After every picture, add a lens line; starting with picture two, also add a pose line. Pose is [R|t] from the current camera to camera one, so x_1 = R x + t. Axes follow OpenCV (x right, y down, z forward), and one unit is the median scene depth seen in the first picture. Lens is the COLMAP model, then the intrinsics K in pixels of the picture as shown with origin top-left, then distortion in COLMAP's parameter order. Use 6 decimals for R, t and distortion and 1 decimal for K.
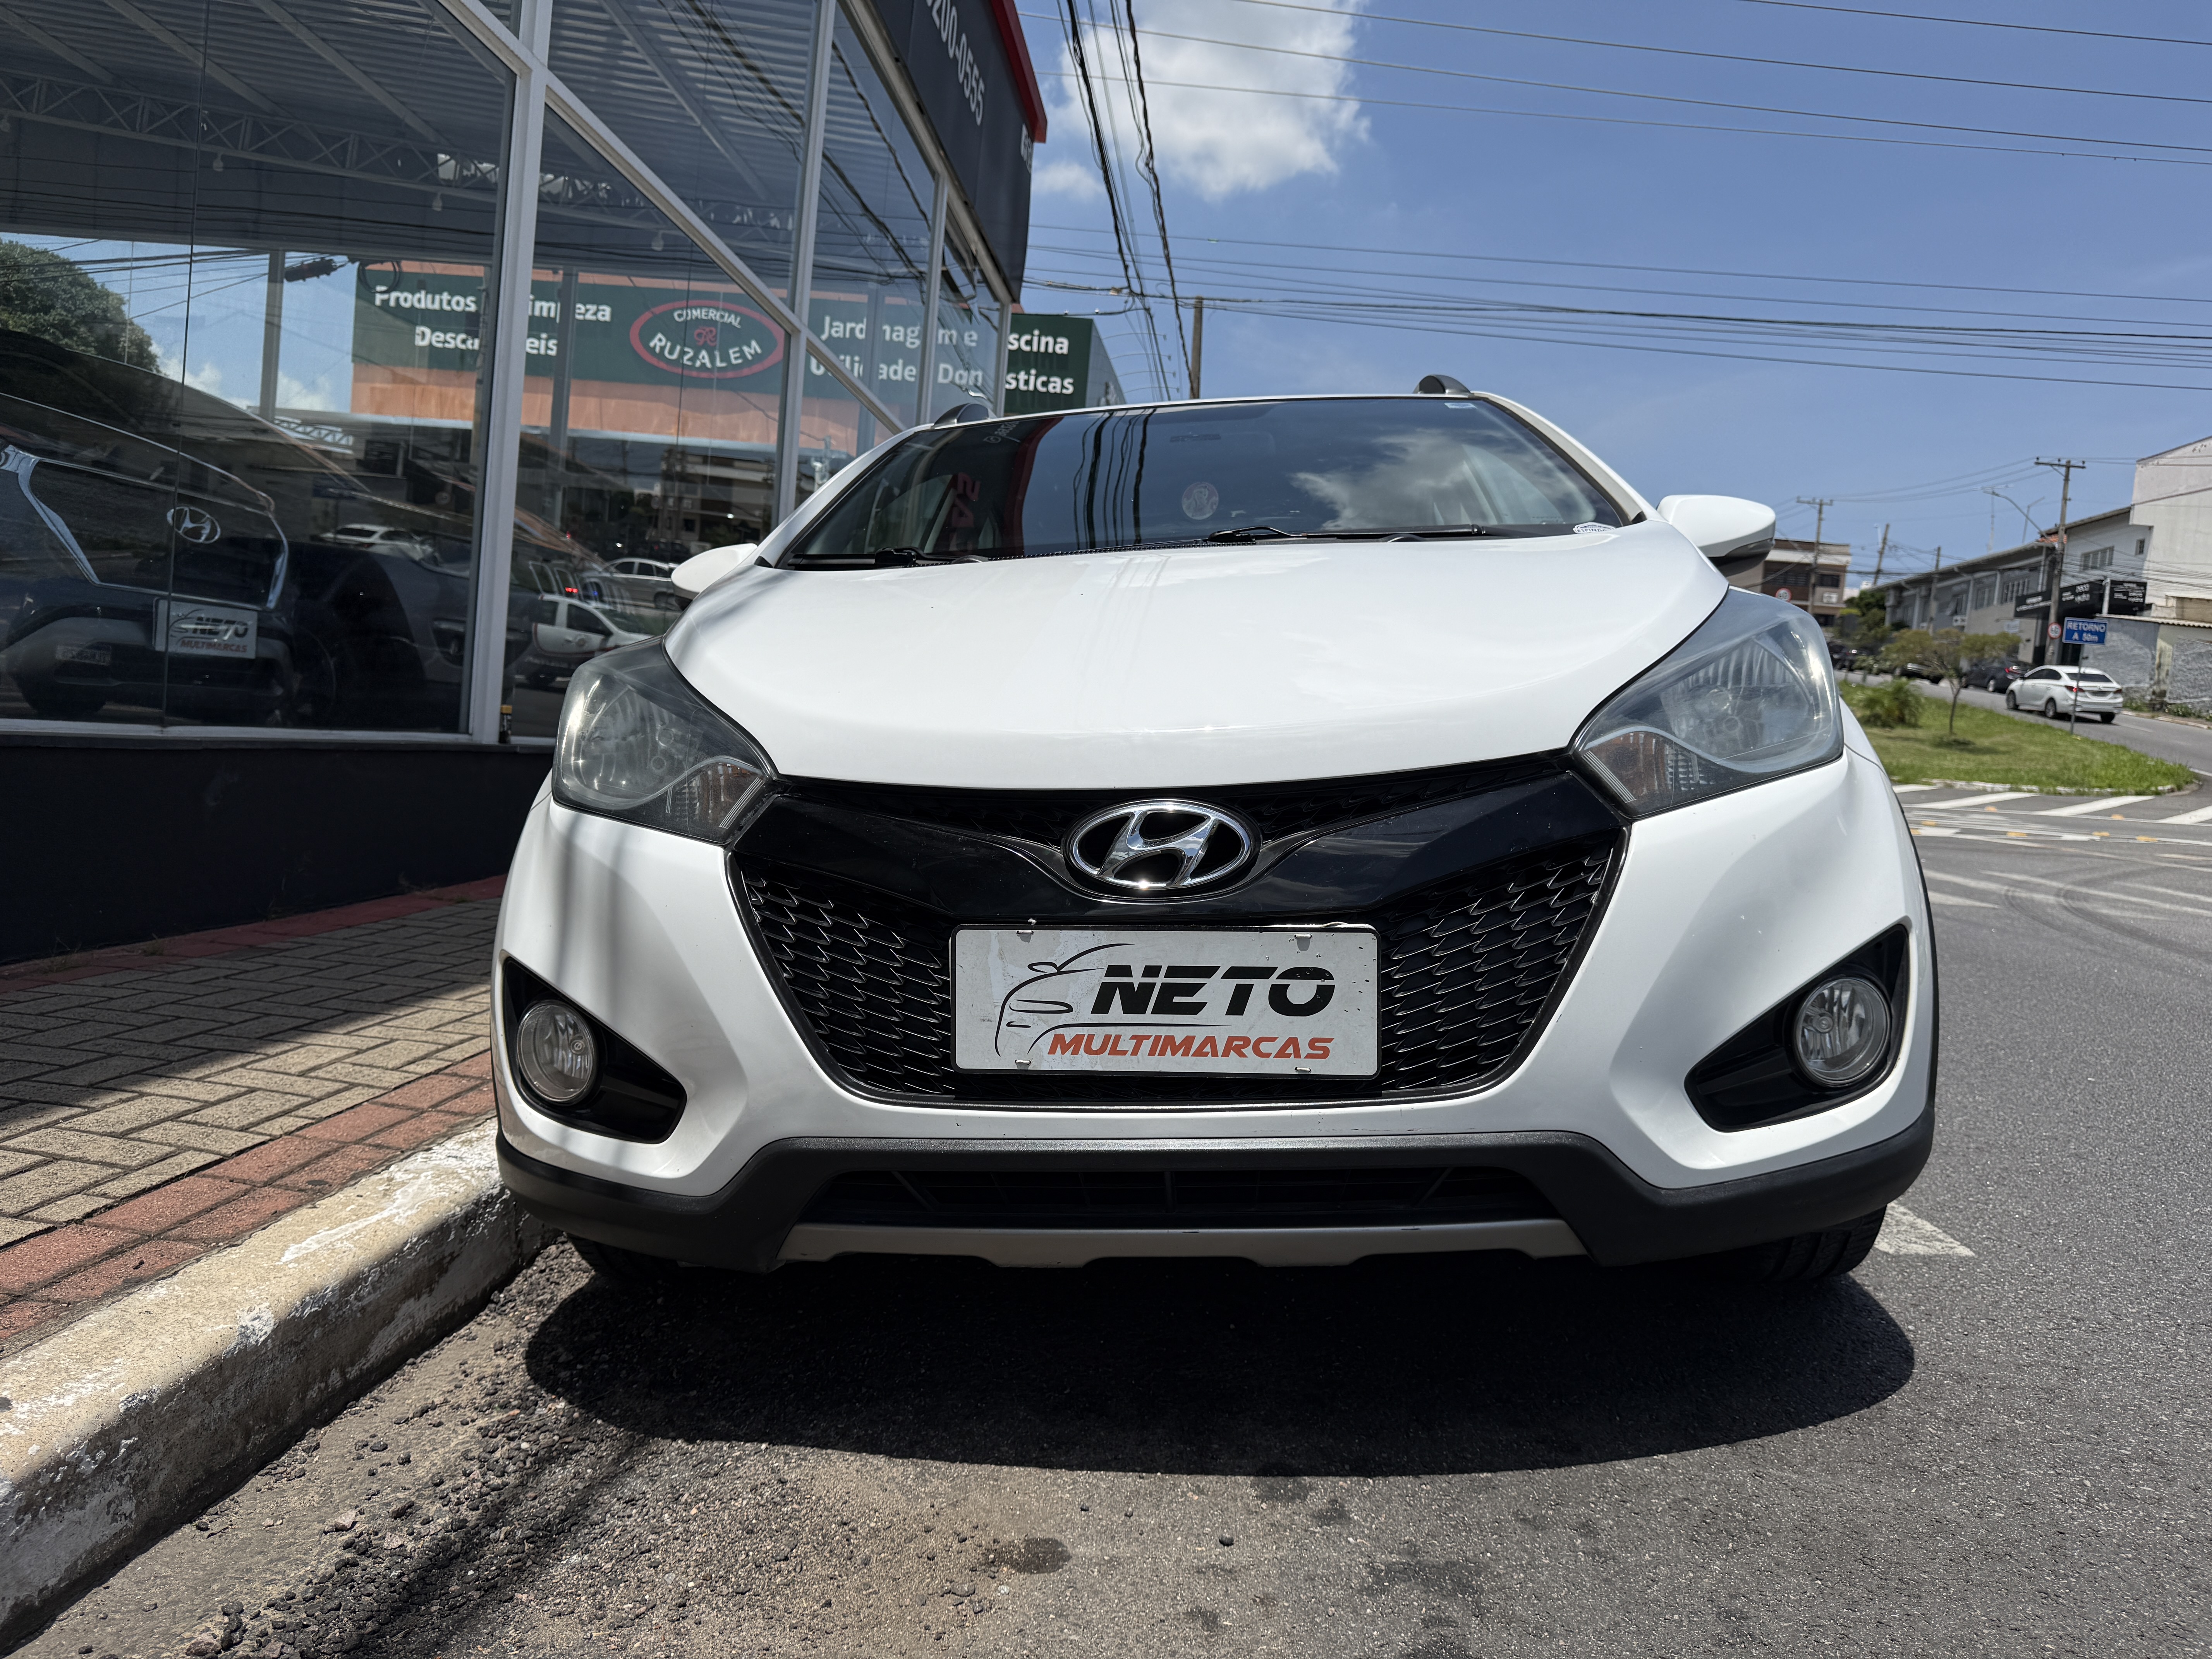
lens RADIAL K [[1577.7, 0, 1111.5], [0, 1577.7, 827.7], [0, 0, 1]] dist [0.005698, -0.007282]
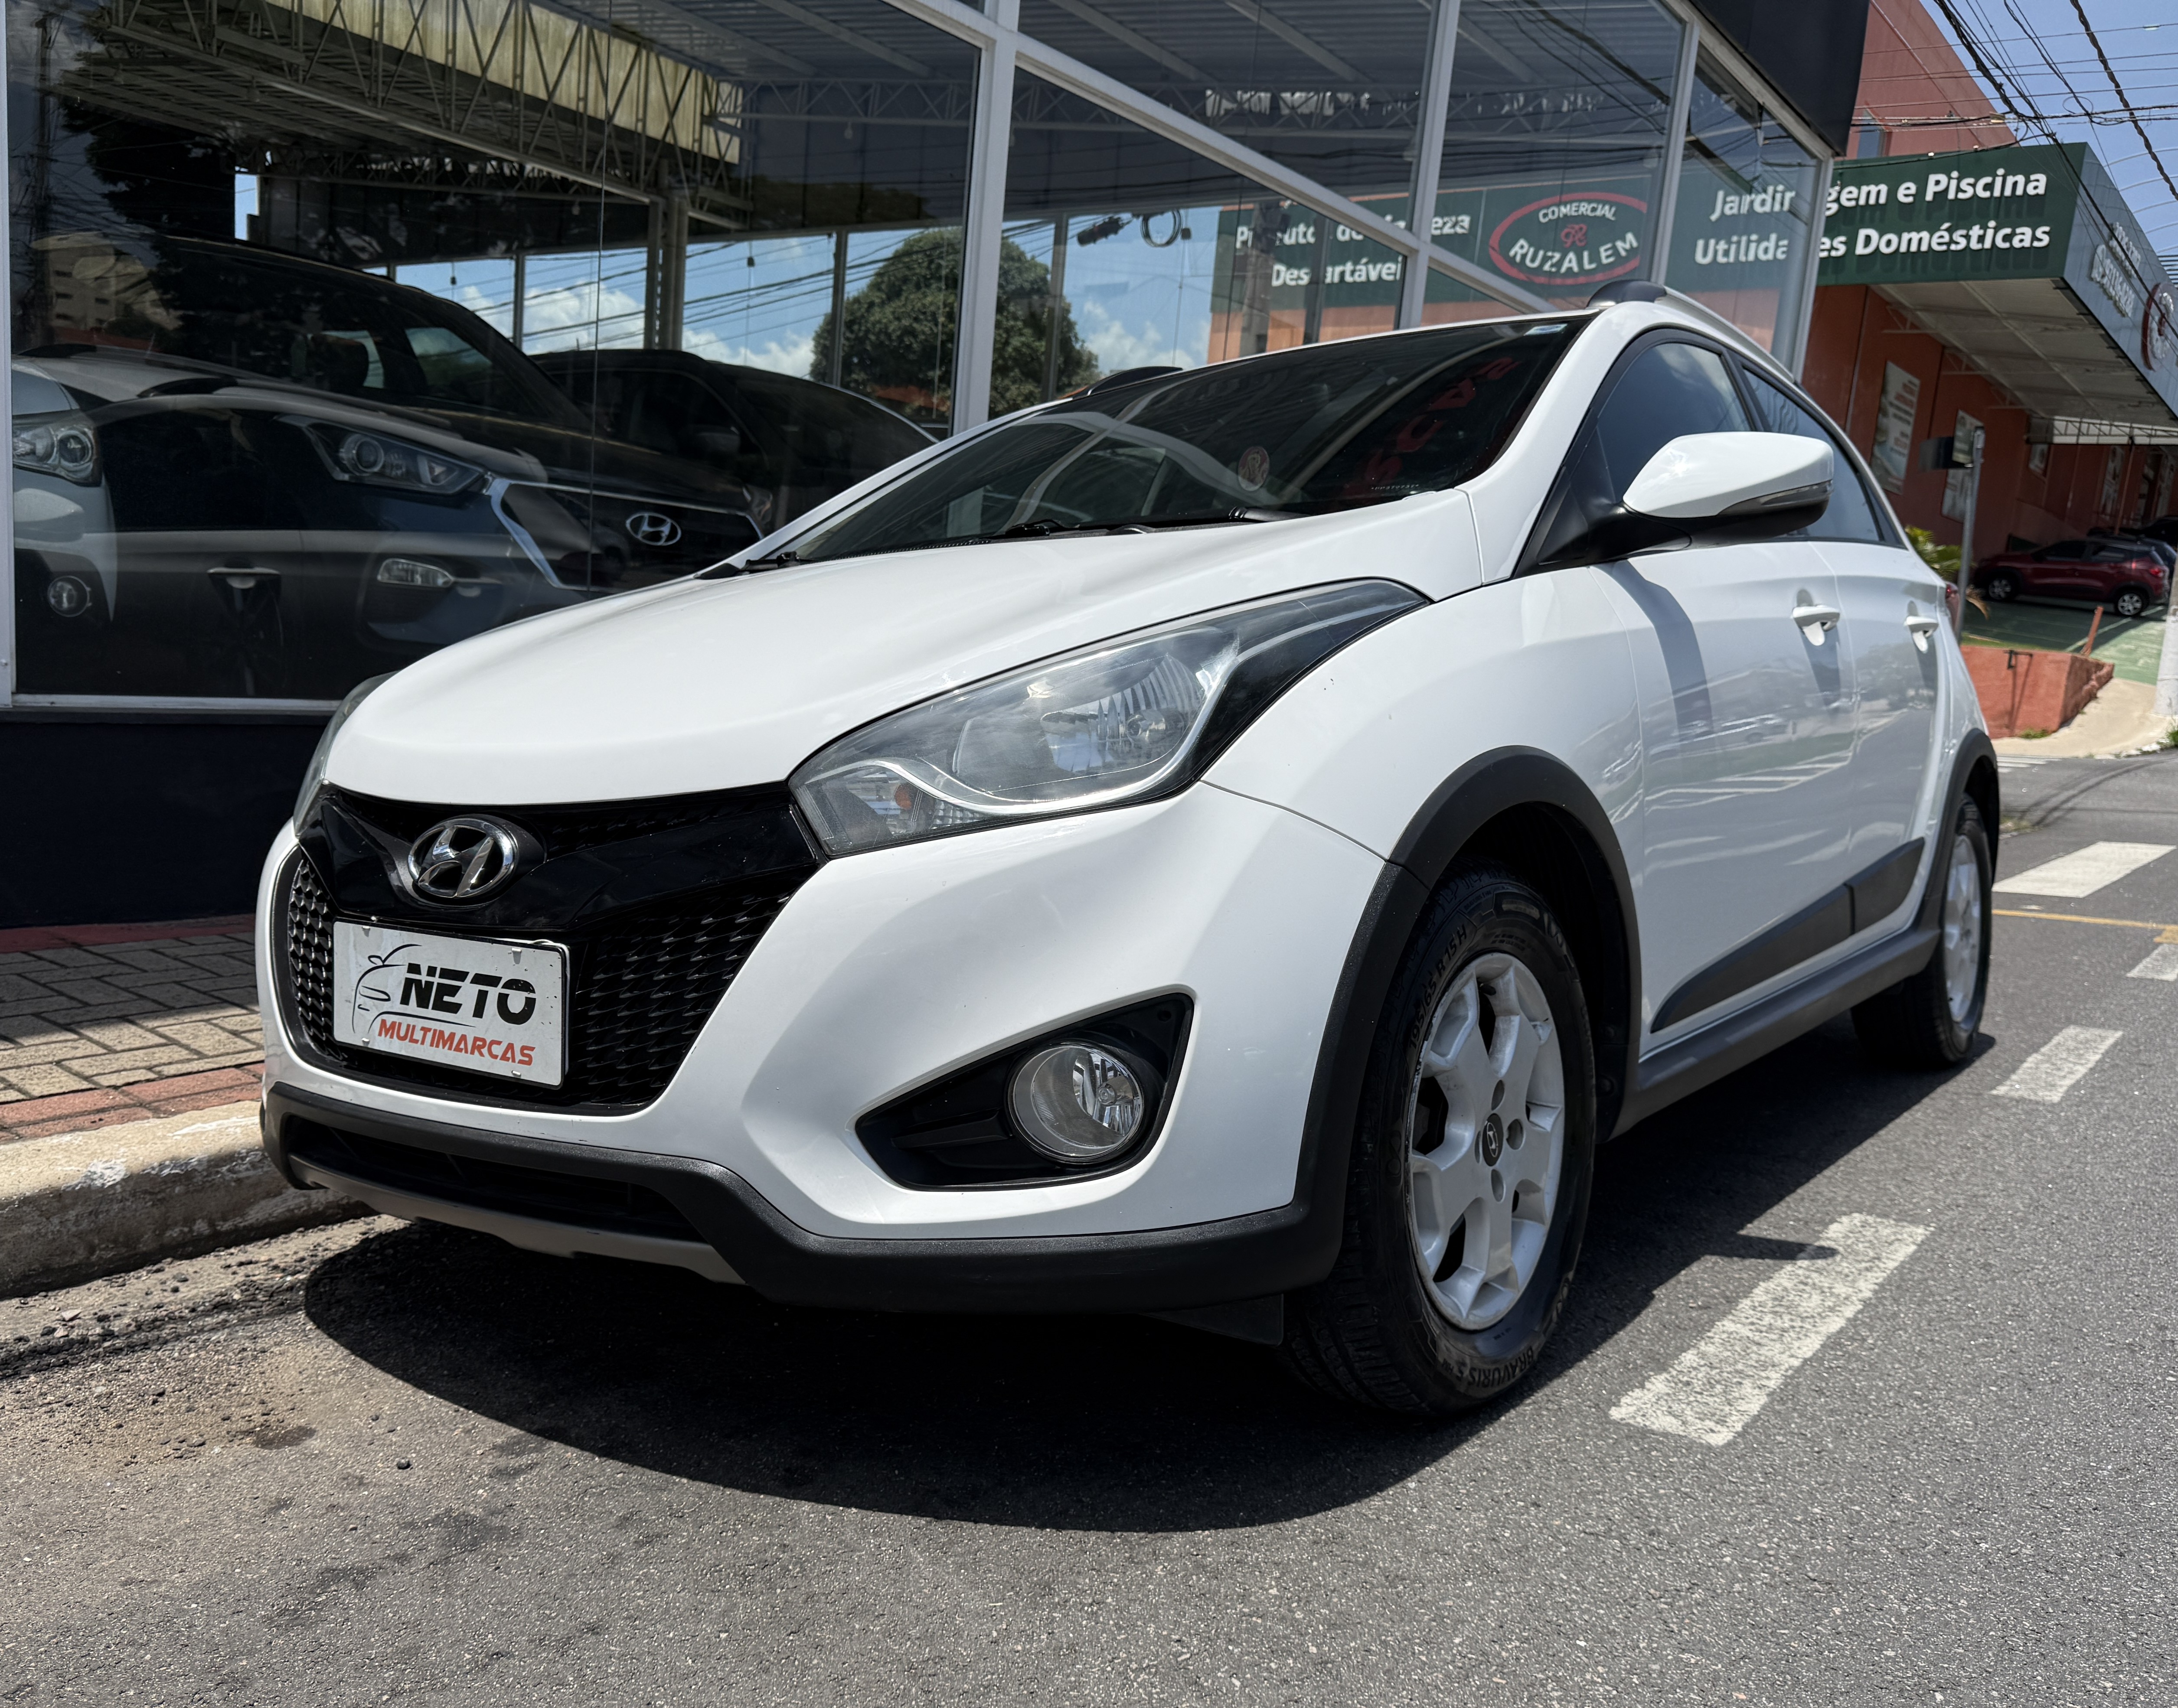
lens RADIAL K [[1755.9, 0, 1069.9], [0, 1755.9, 924.6], [0, 0, 1]] dist [0.002715, -0.002961]
pose [[0.844802, 0.072607, -0.530129, 0.303463], [-0.032973, 0.995932, 0.083858, -0.017562], [0.534061, -0.053363, 0.843760, 0.054372]]
